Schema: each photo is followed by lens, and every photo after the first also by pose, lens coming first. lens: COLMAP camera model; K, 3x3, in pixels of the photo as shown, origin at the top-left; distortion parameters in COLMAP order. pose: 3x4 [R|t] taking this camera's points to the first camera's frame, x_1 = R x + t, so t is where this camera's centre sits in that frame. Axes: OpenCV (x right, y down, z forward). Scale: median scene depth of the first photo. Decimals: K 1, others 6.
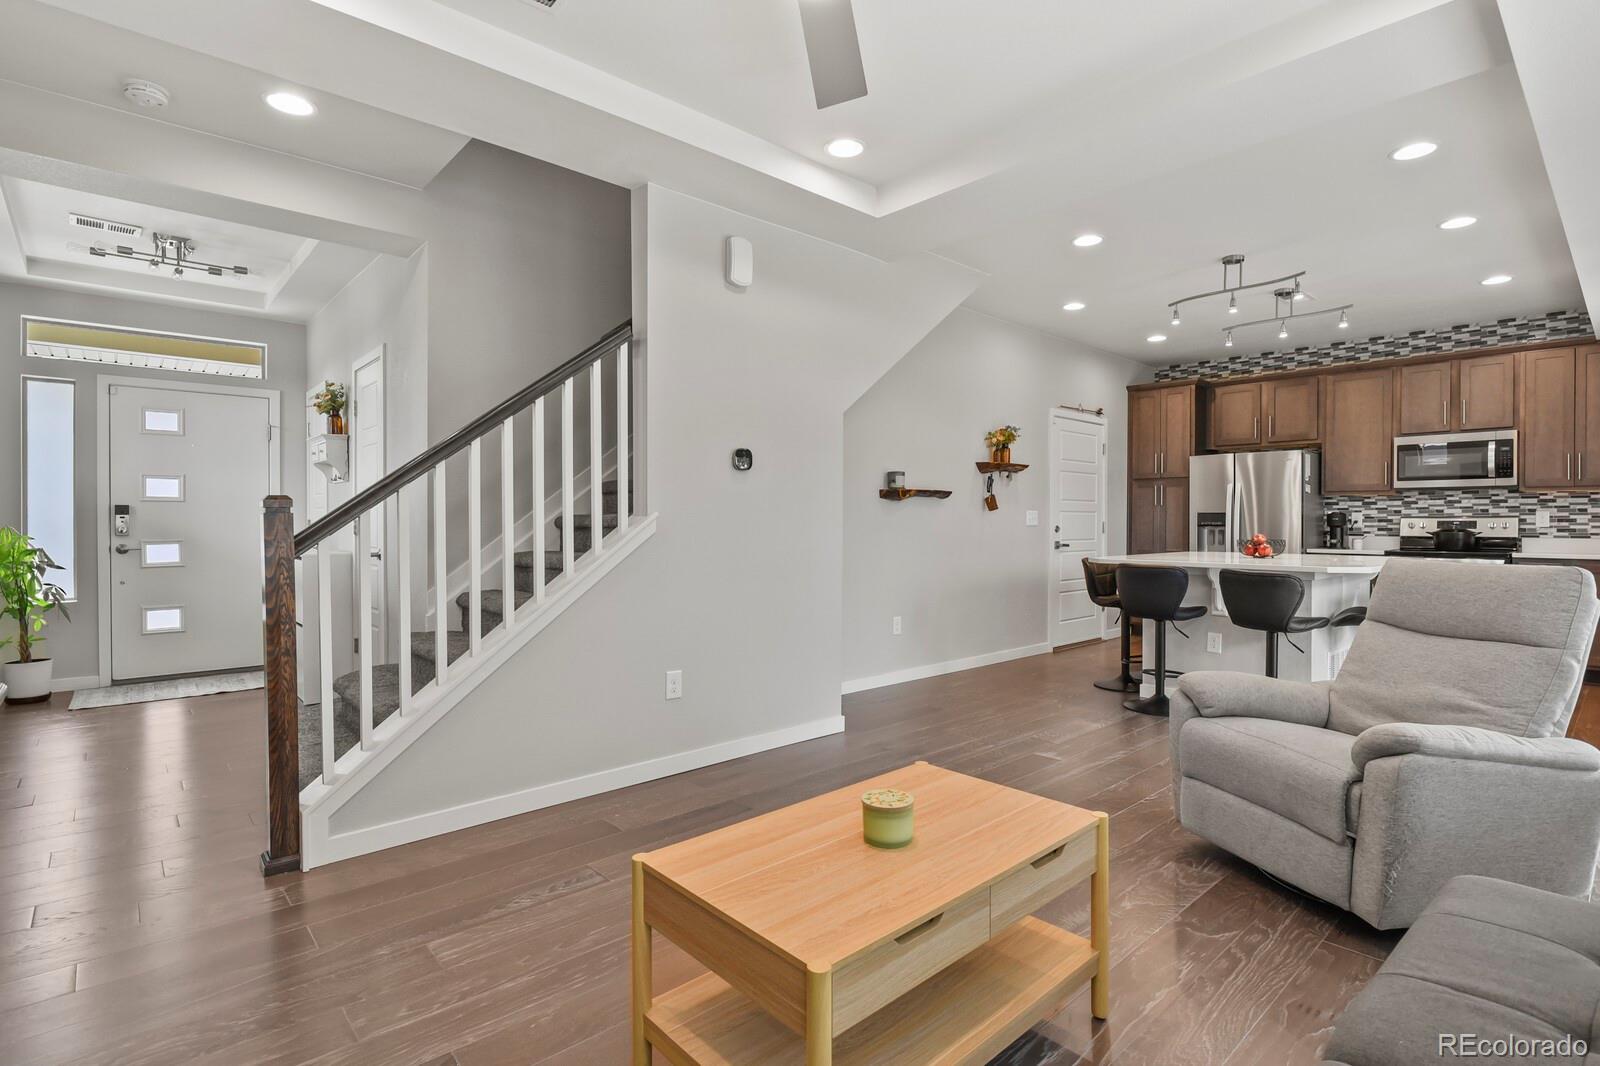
lens RADIAL K [[775.4, 0, 807.4], [0, 775.4, 531.9], [0, 0, 1]] dist [-0.002409, -0.006892]
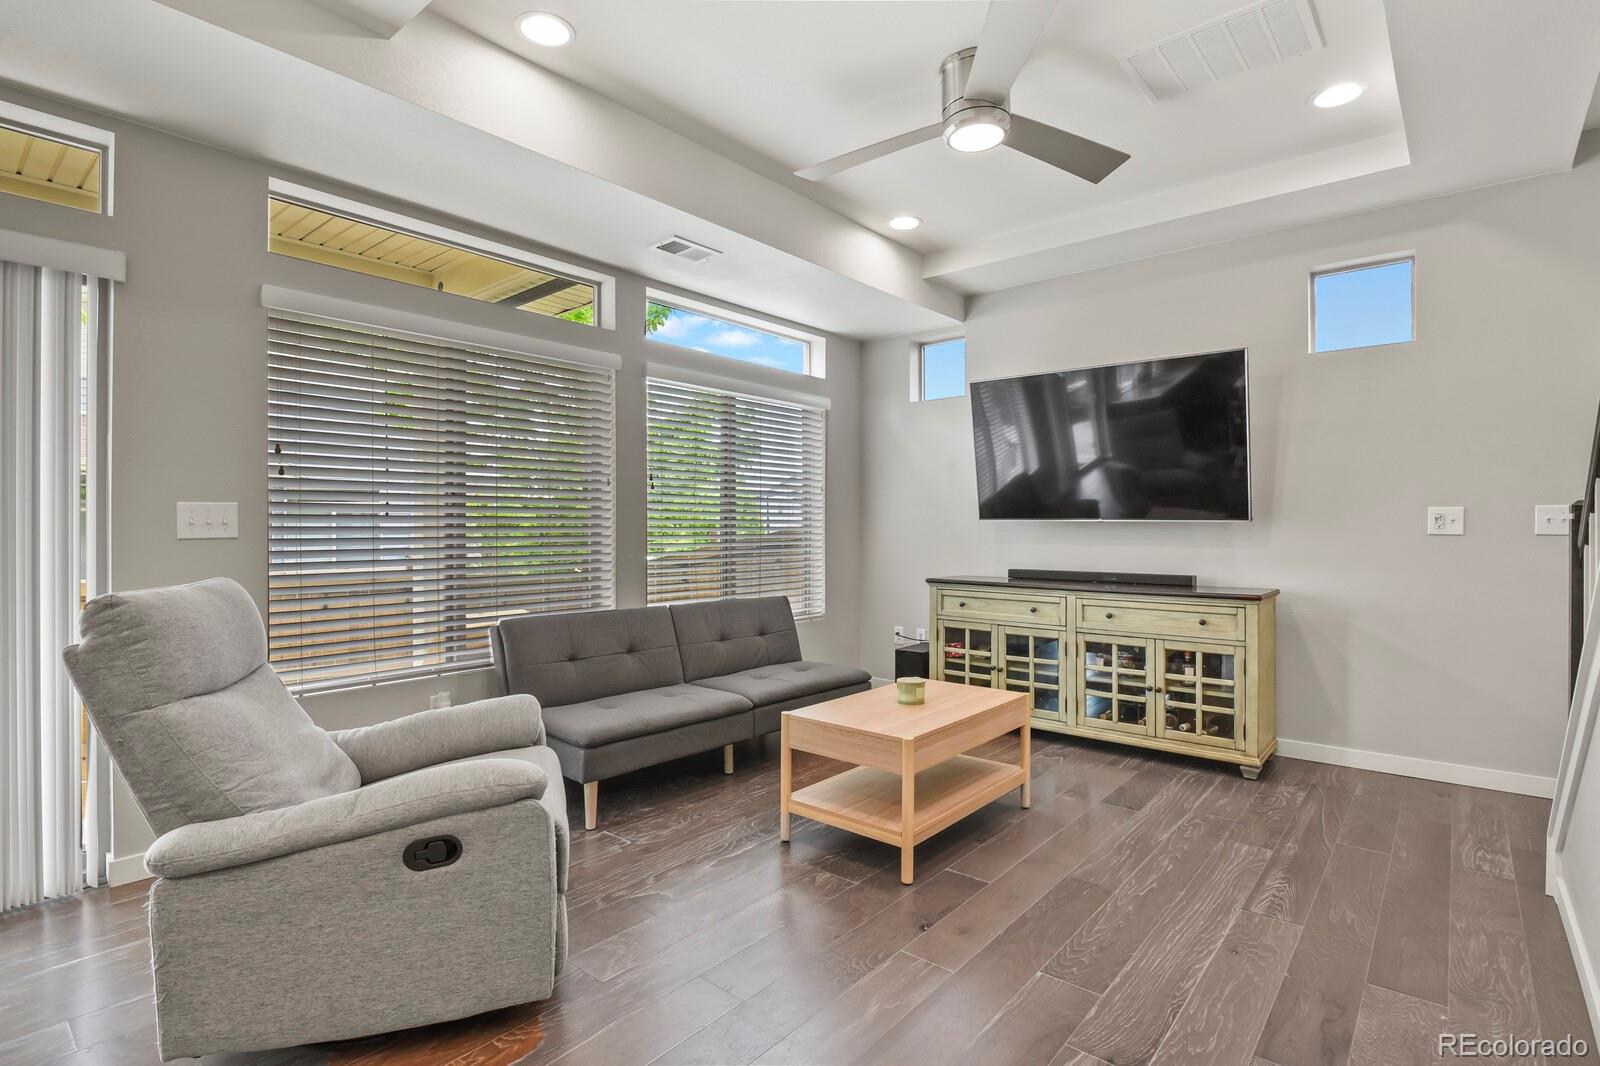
lens RADIAL K [[775.4, 0, 814.0], [0, 775.4, 527.3], [0, 0, 1]] dist [-0.002409, -0.006892]
pose [[-0.990530, -0.001945, -0.137285, 0.156864], [-0.003914, 0.999893, 0.014070, -0.011230], [0.137243, 0.014474, -0.990432, 0.740962]]
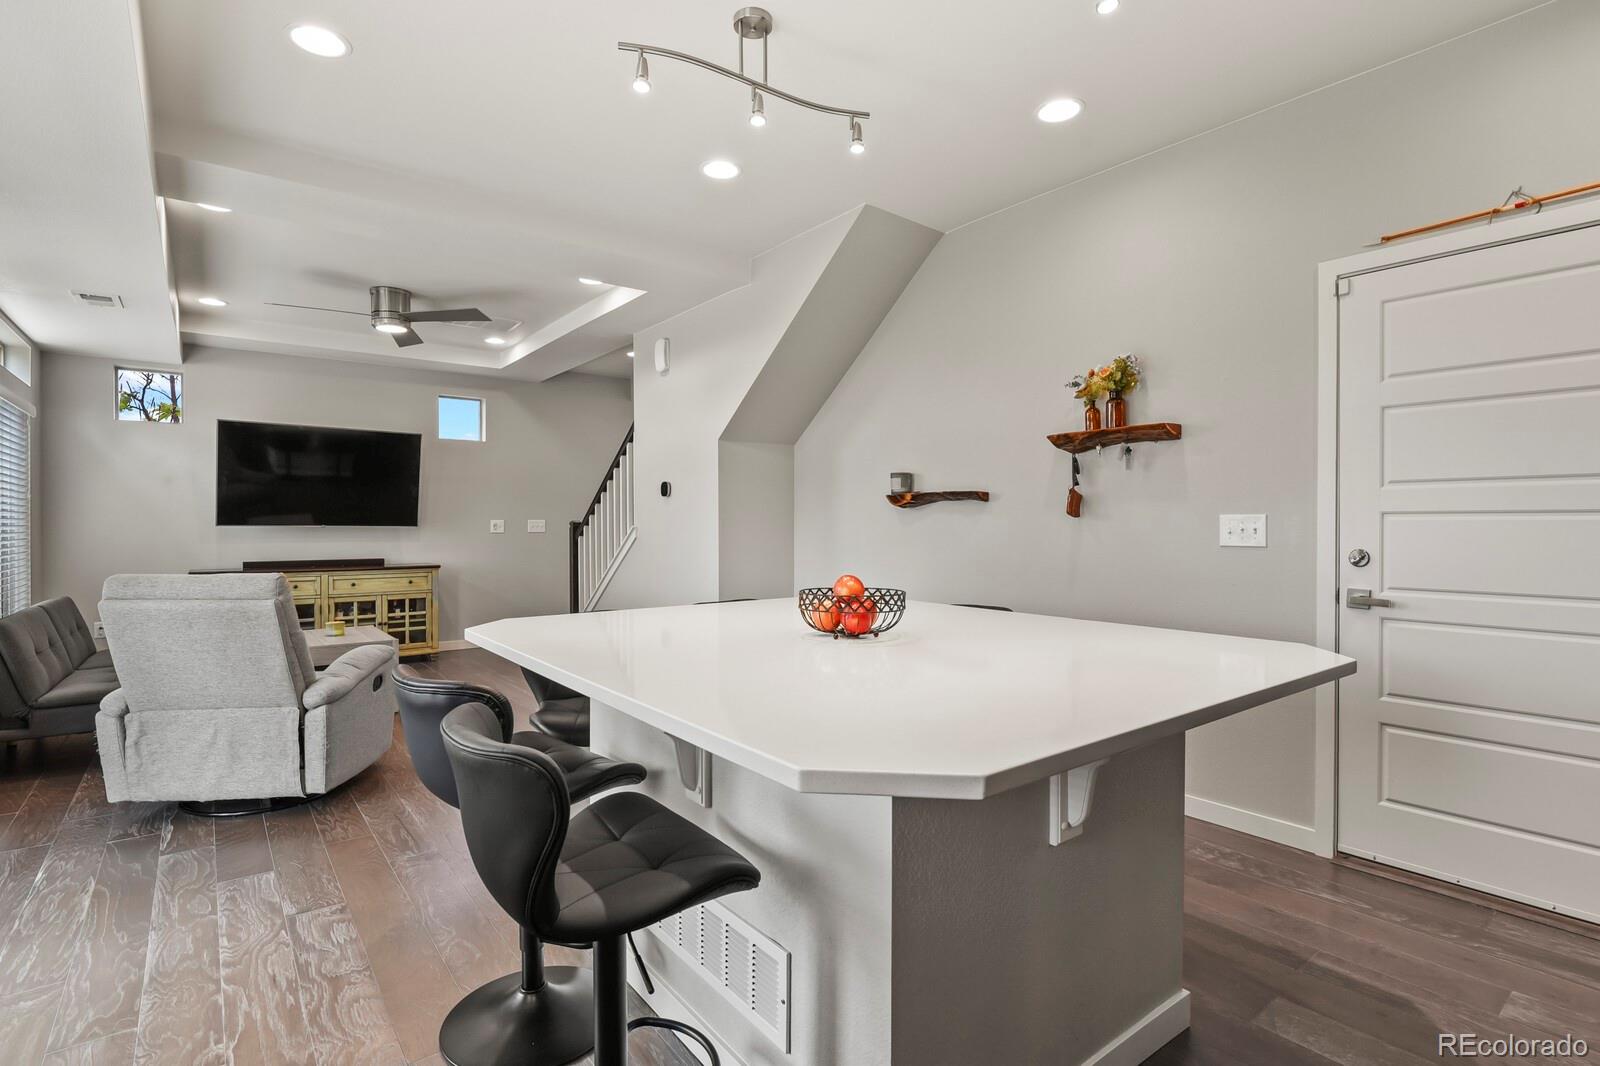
lens RADIAL K [[775.4, 0, 803.2], [0, 775.4, 531.8], [0, 0, 1]] dist [-0.002409, -0.006892]
pose [[-0.078198, 0.007585, -0.996909, 0.814628], [-0.012993, 0.999878, 0.008627, -0.018700], [0.996853, 0.013627, -0.078090, 0.830247]]
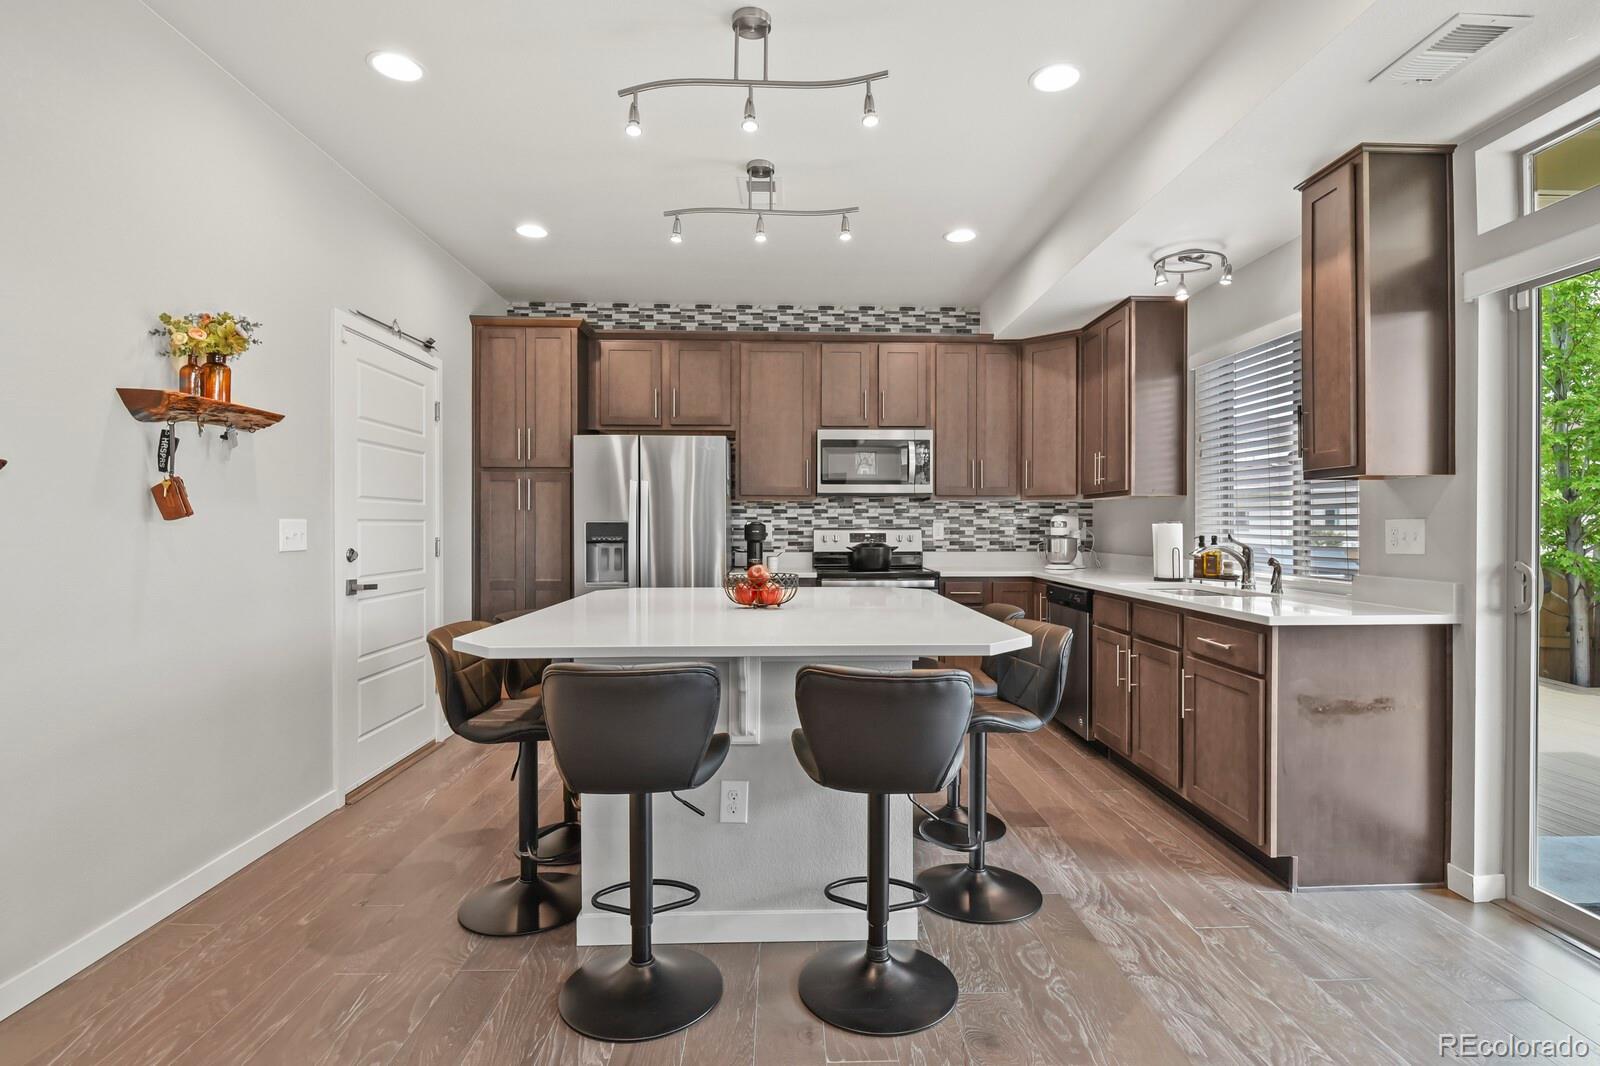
lens RADIAL K [[775.4, 0, 809.8], [0, 775.4, 529.2], [0, 0, 1]] dist [-0.002409, -0.006892]
pose [[0.646828, -0.005064, 0.762619, 0.147301], [0.011238, 0.999933, -0.002892, -0.017449], [-0.762553, 0.010441, 0.646841, 0.501011]]
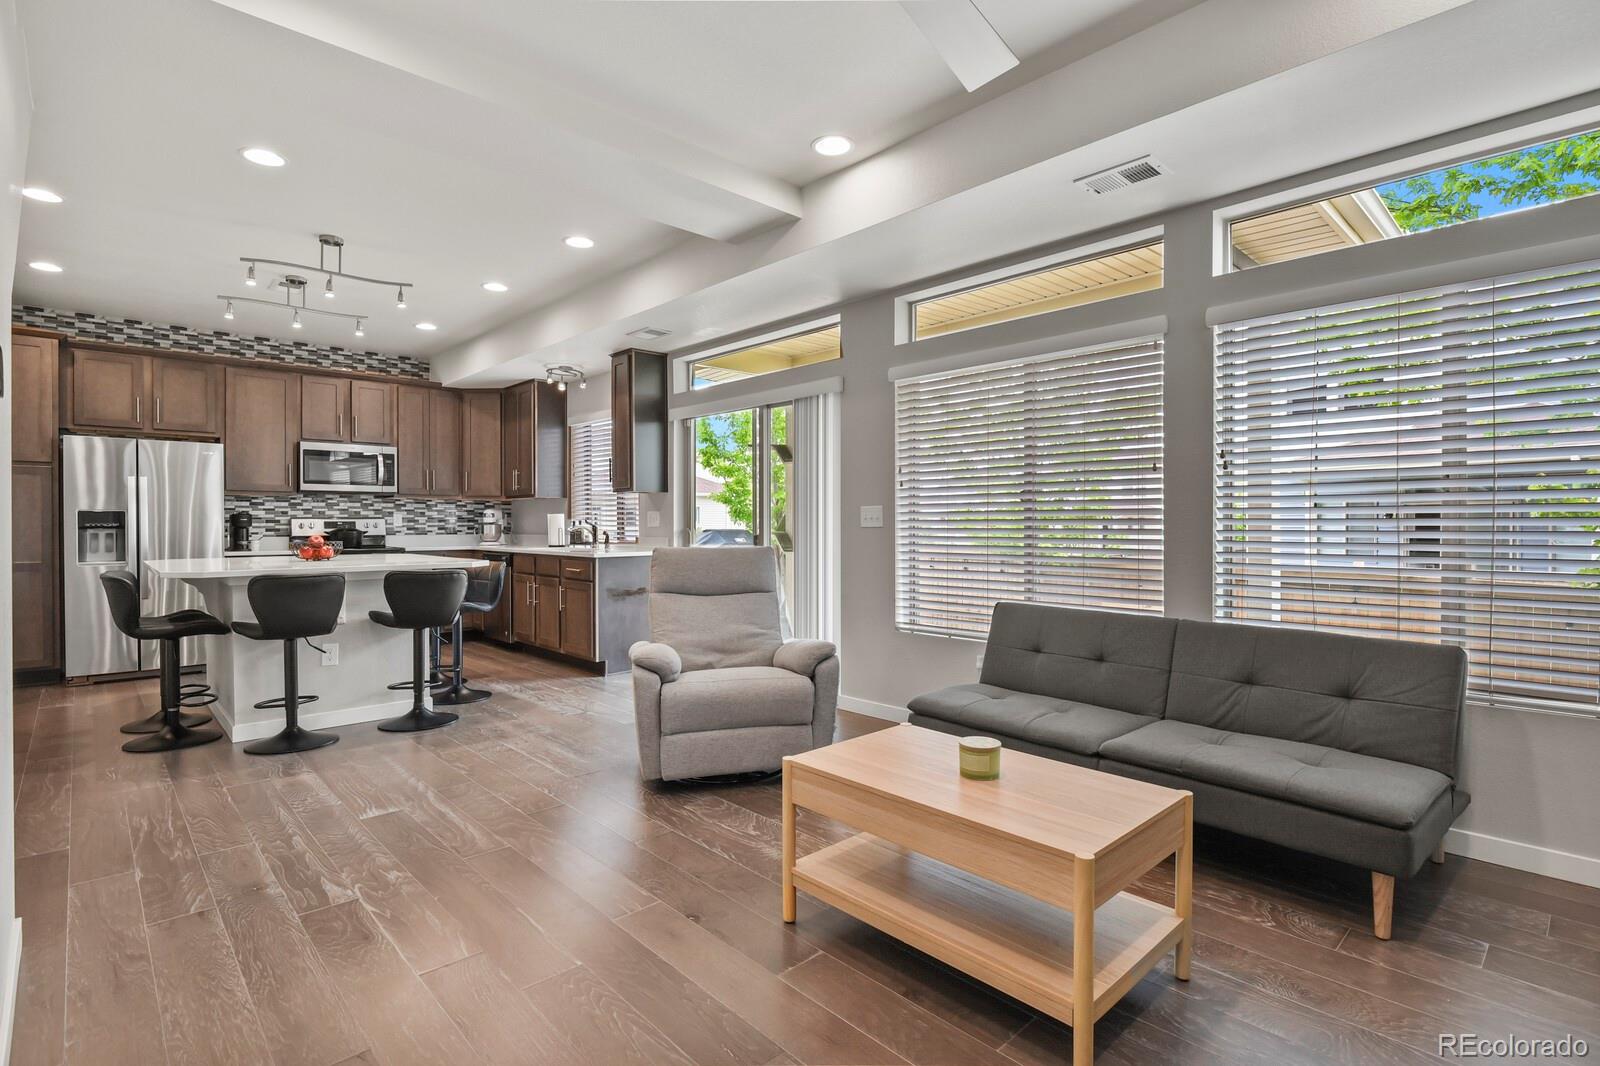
lens RADIAL K [[775.4, 0, 806.0], [0, 775.4, 529.1], [0, 0, 1]] dist [-0.002409, -0.006892]
pose [[-0.018503, -0.009273, 0.999786, -0.303201], [0.015109, 0.999840, 0.009553, -0.003946], [-0.999715, 0.015282, -0.018360, 0.347570]]
